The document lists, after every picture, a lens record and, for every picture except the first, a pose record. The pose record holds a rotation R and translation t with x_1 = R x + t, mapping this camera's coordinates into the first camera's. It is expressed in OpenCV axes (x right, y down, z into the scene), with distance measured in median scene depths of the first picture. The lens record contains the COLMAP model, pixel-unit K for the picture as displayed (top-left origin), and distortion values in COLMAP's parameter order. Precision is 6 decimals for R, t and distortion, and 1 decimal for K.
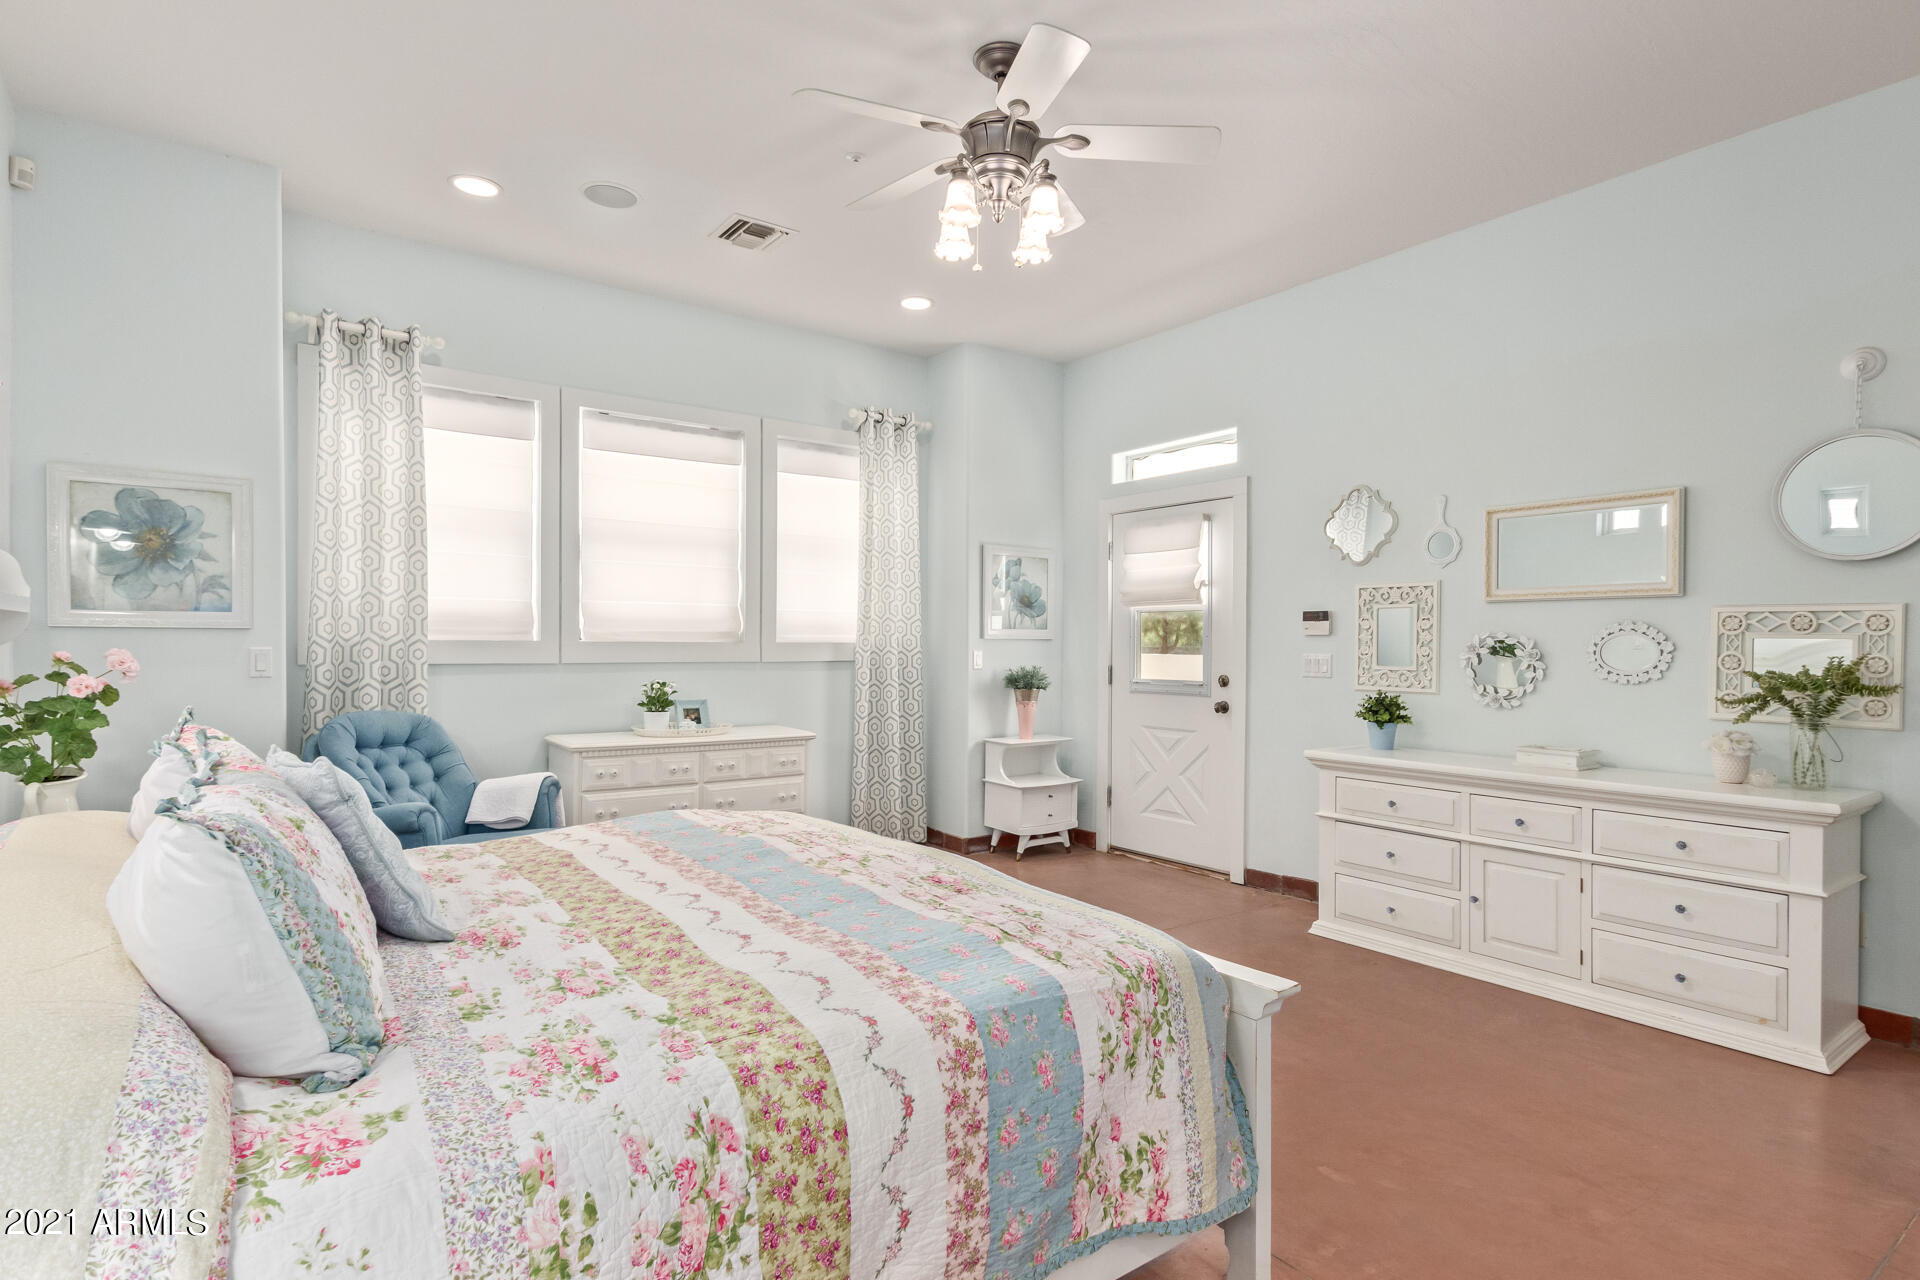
lens RADIAL K [[981.2, 0, 965.9], [0, 981.2, 654.7], [0, 0, 1]] dist [0.020724, -0.005309]
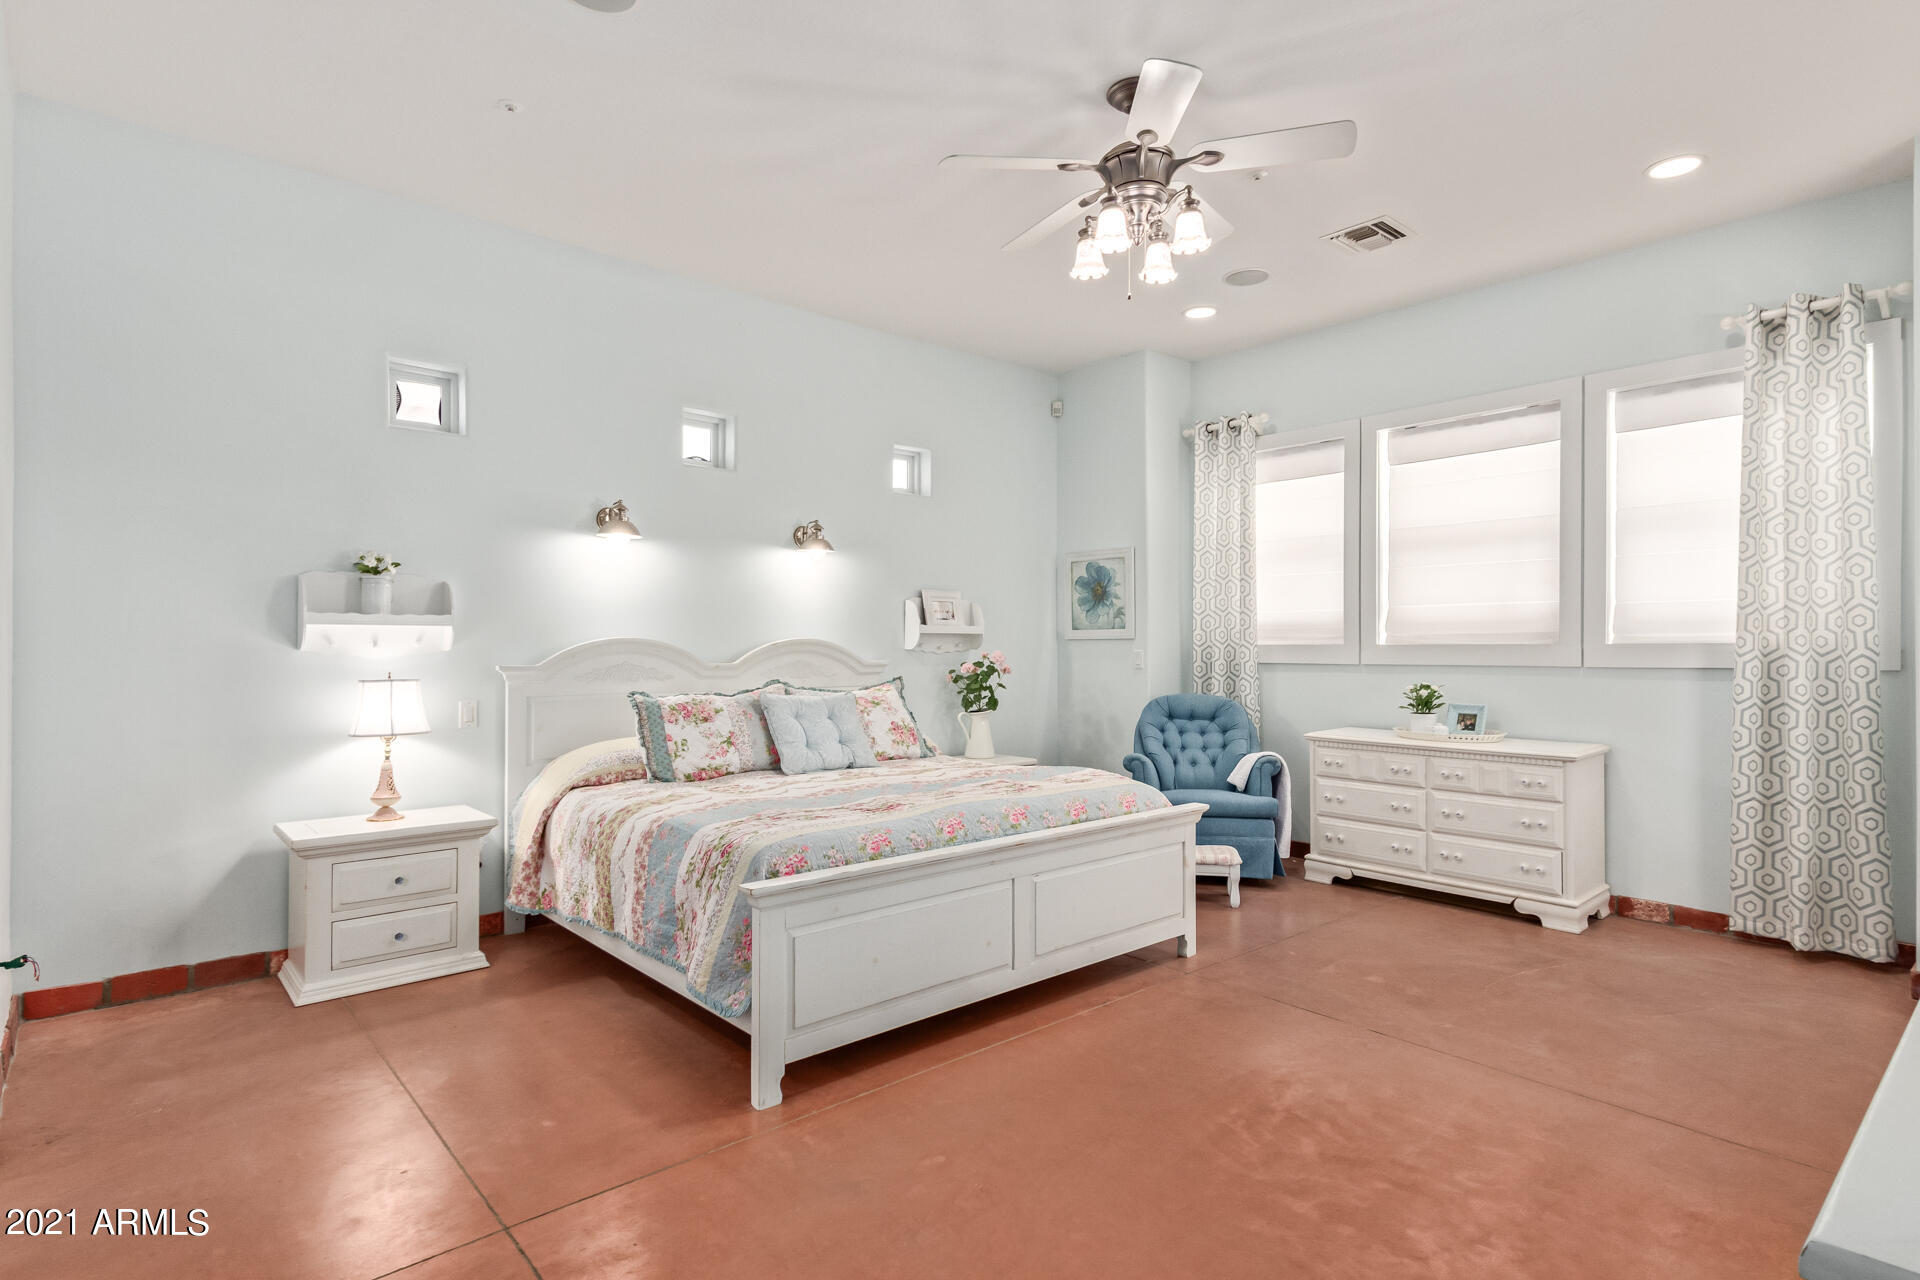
lens RADIAL K [[981.2, 0, 954.8], [0, 981.2, 640.4], [0, 0, 1]] dist [0.020724, -0.005309]
pose [[0.073913, -0.012037, -0.997192, 0.774777], [-0.007579, 0.999892, -0.012631, -0.000710], [0.997236, 0.008491, 0.073814, 0.524629]]
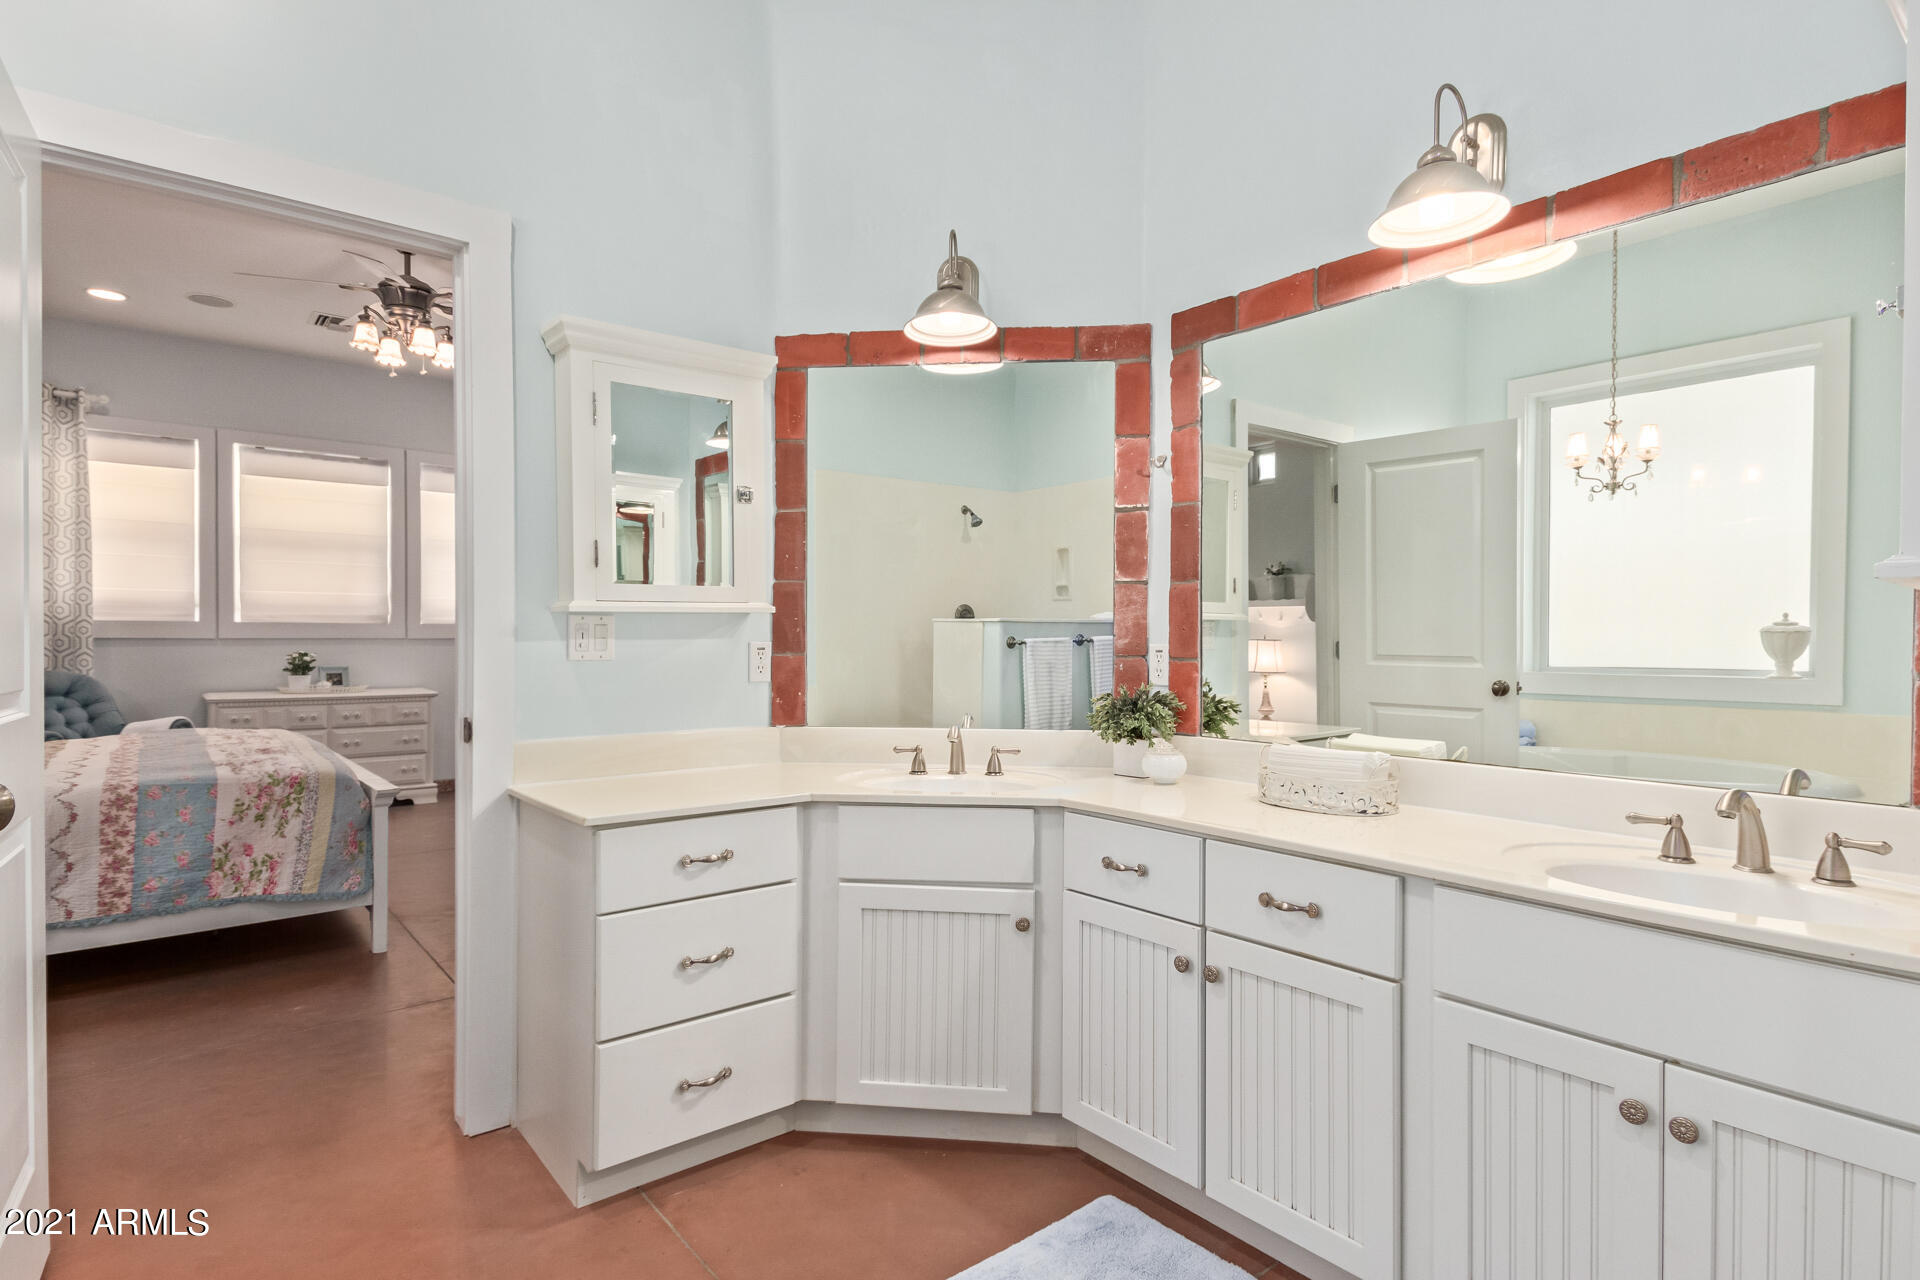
lens RADIAL K [[981.2, 0, 969.6], [0, 981.2, 645.4], [0, 0, 1]] dist [0.020724, -0.005309]
pose [[0.998469, -0.003689, 0.055196, 0.597407], [0.003743, 0.999993, -0.000888, 0.026835], [-0.055192, 0.001093, 0.998475, -0.437446]]
